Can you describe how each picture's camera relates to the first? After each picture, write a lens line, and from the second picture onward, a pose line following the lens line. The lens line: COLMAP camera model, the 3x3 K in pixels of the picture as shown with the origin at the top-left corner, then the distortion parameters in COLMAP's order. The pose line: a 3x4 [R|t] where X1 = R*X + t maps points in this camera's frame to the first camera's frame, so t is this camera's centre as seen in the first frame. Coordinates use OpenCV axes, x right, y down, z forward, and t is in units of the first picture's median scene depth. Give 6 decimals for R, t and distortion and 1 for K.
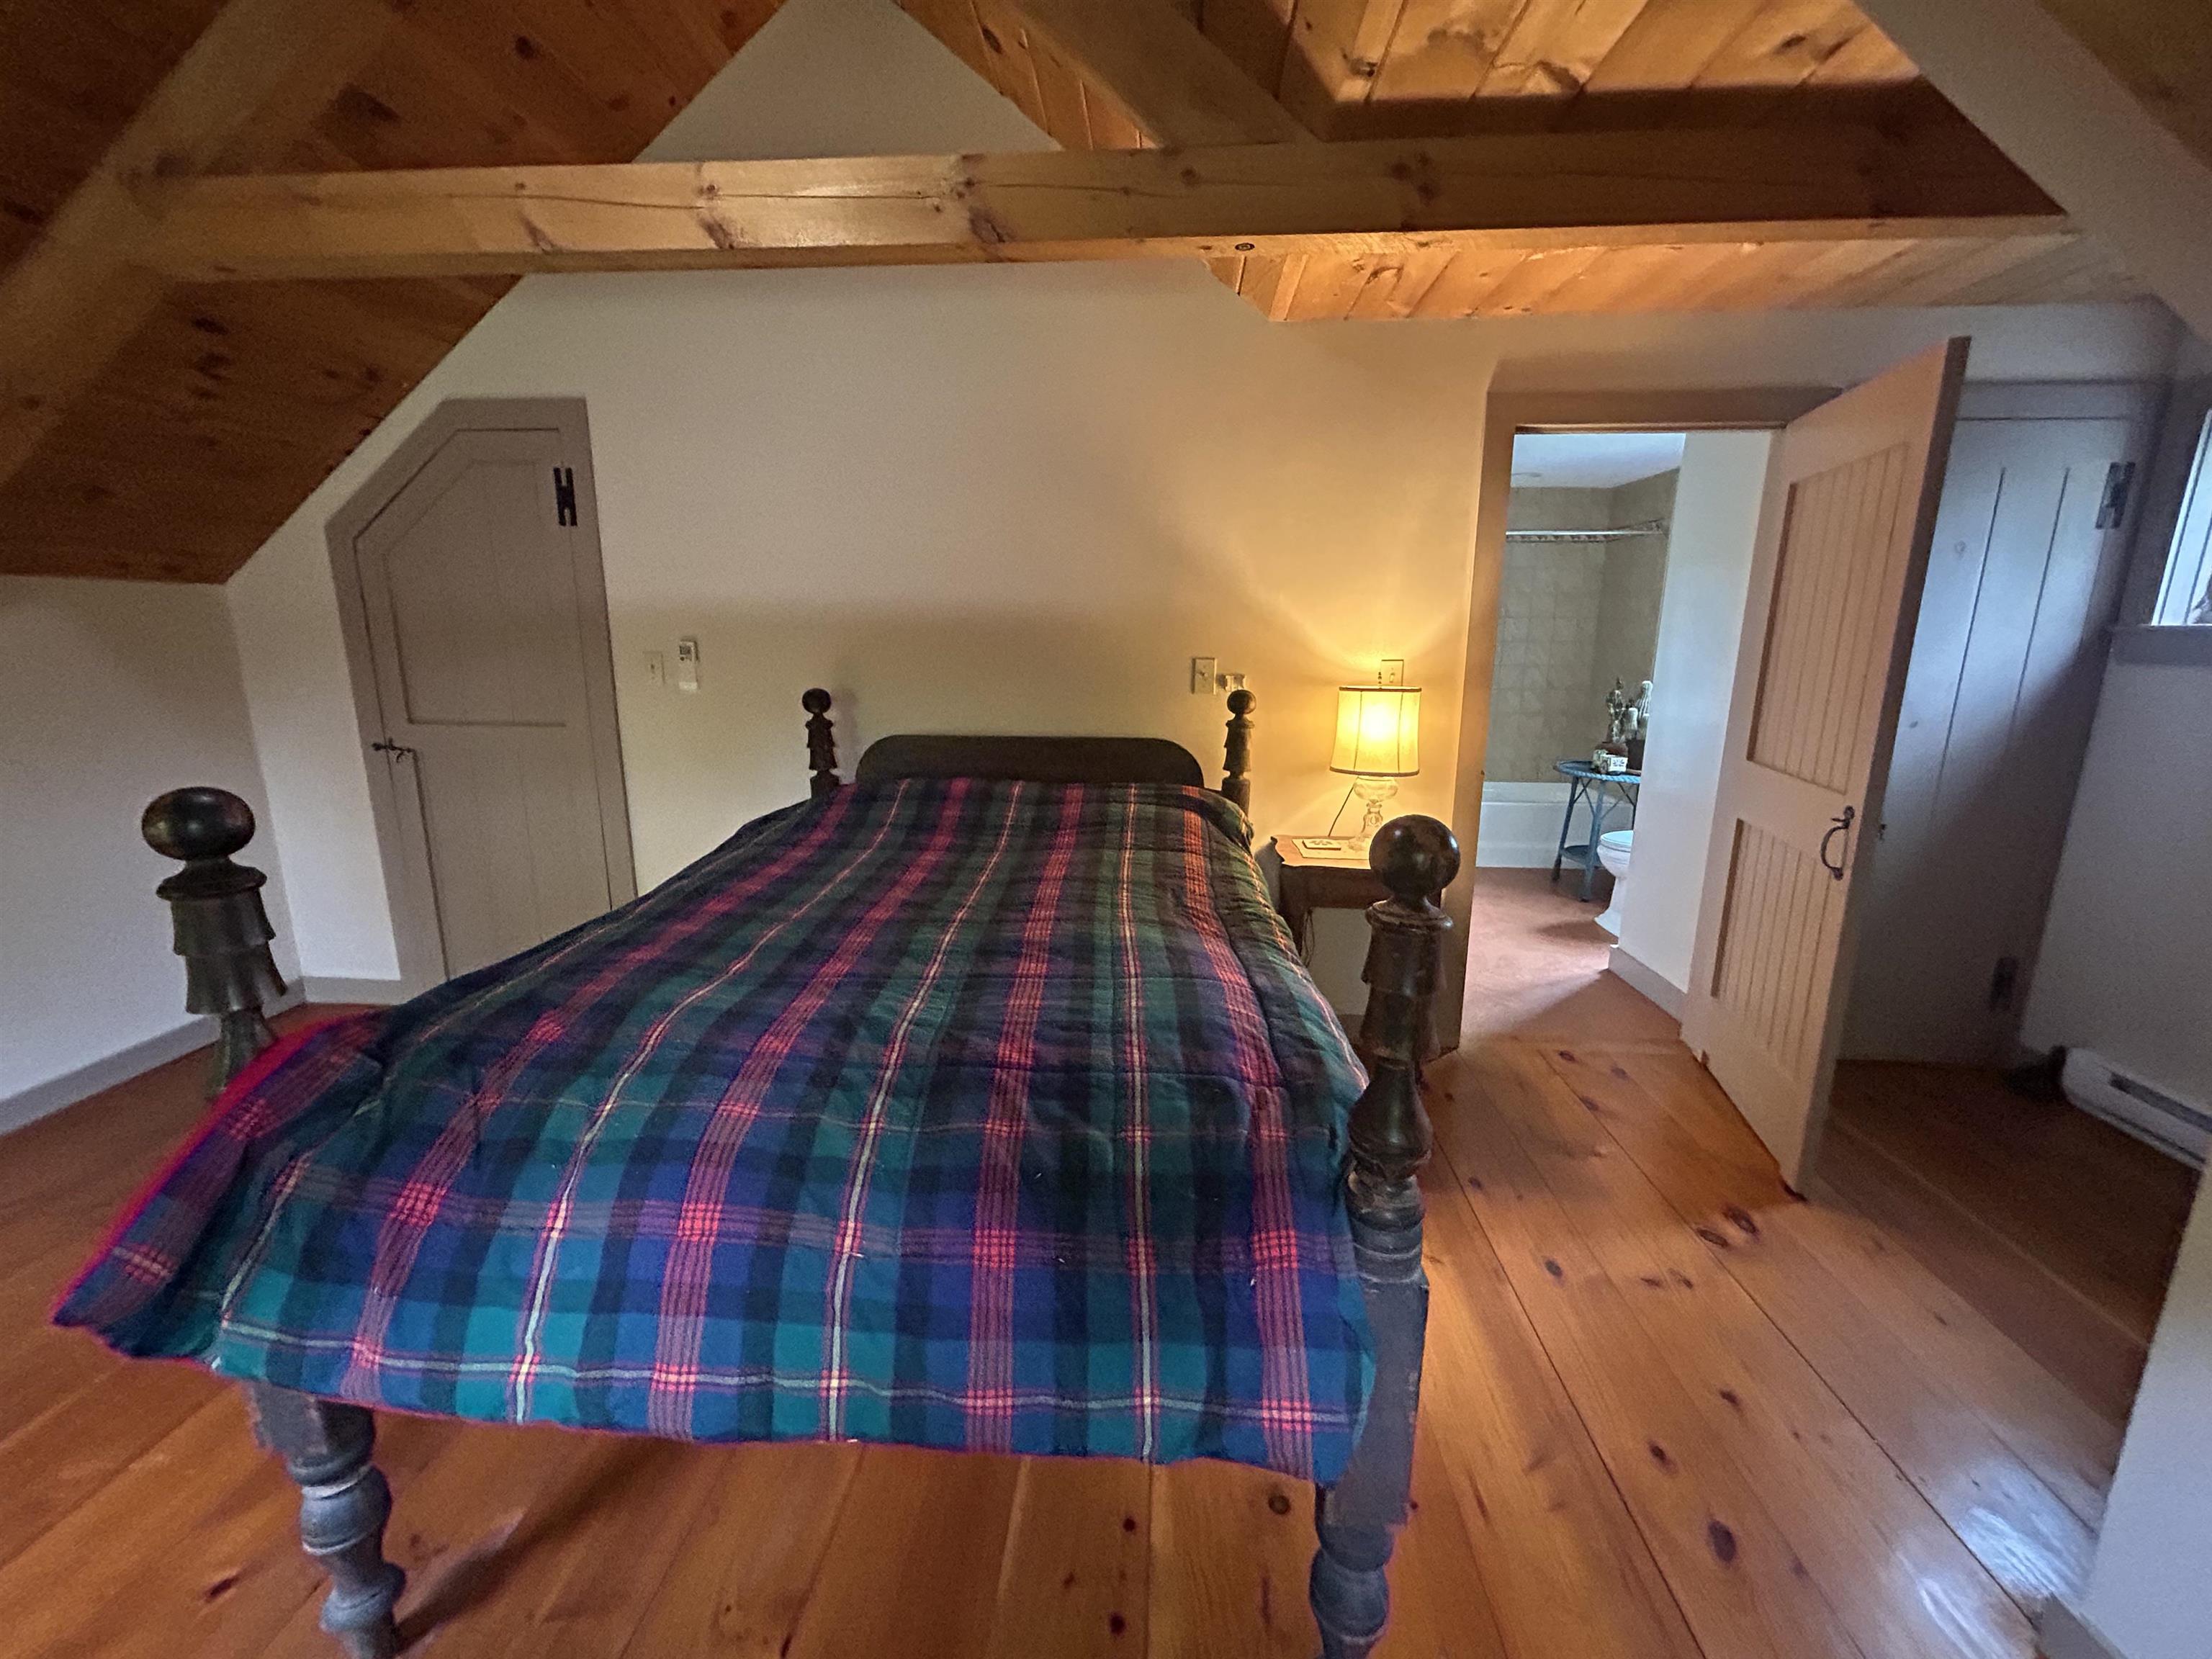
lens RADIAL K [[893.4, 0, 1109.4], [0, 893.4, 824.9], [0, 0, 1]] dist [-0.003940, 0.001150]
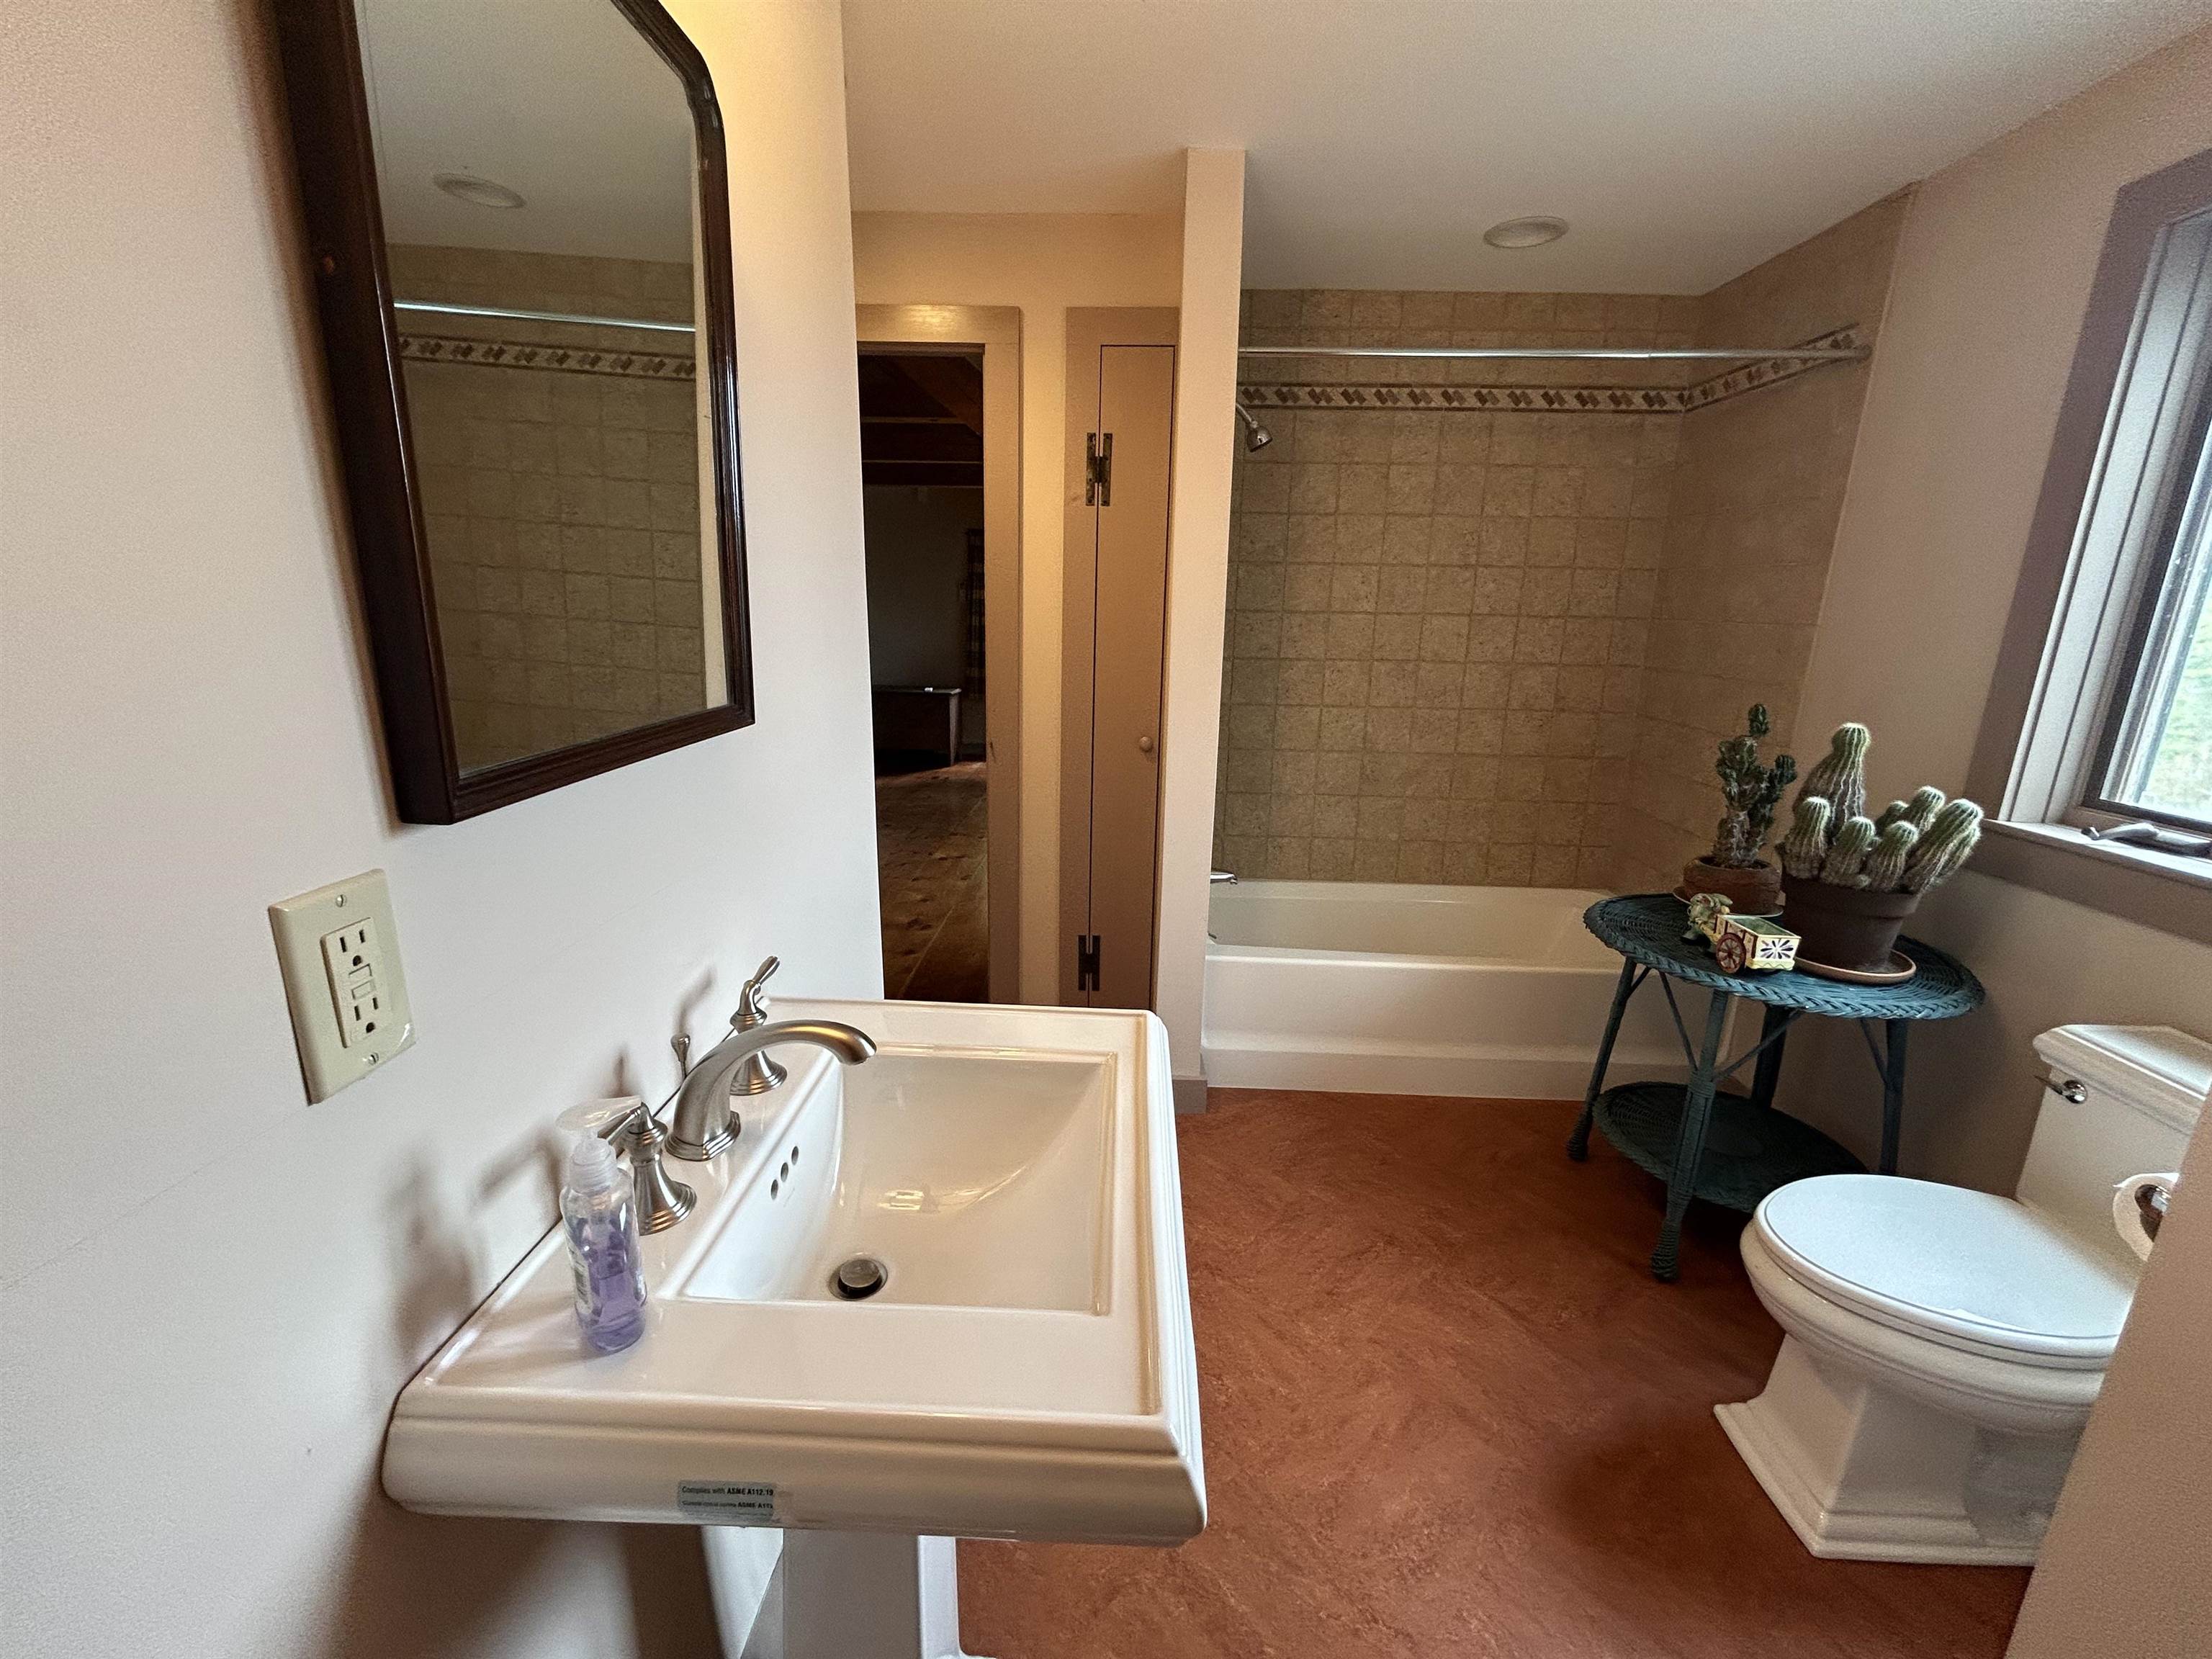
lens RADIAL K [[893.4, 0, 1101.7], [0, 893.4, 823.5], [0, 0, 1]] dist [-0.003940, 0.001150]
pose [[0.999311, 0.009614, 0.035848, 0.217923], [-0.010757, 0.999435, 0.031831, -0.102340], [-0.035522, -0.032195, 0.998850, 0.505809]]
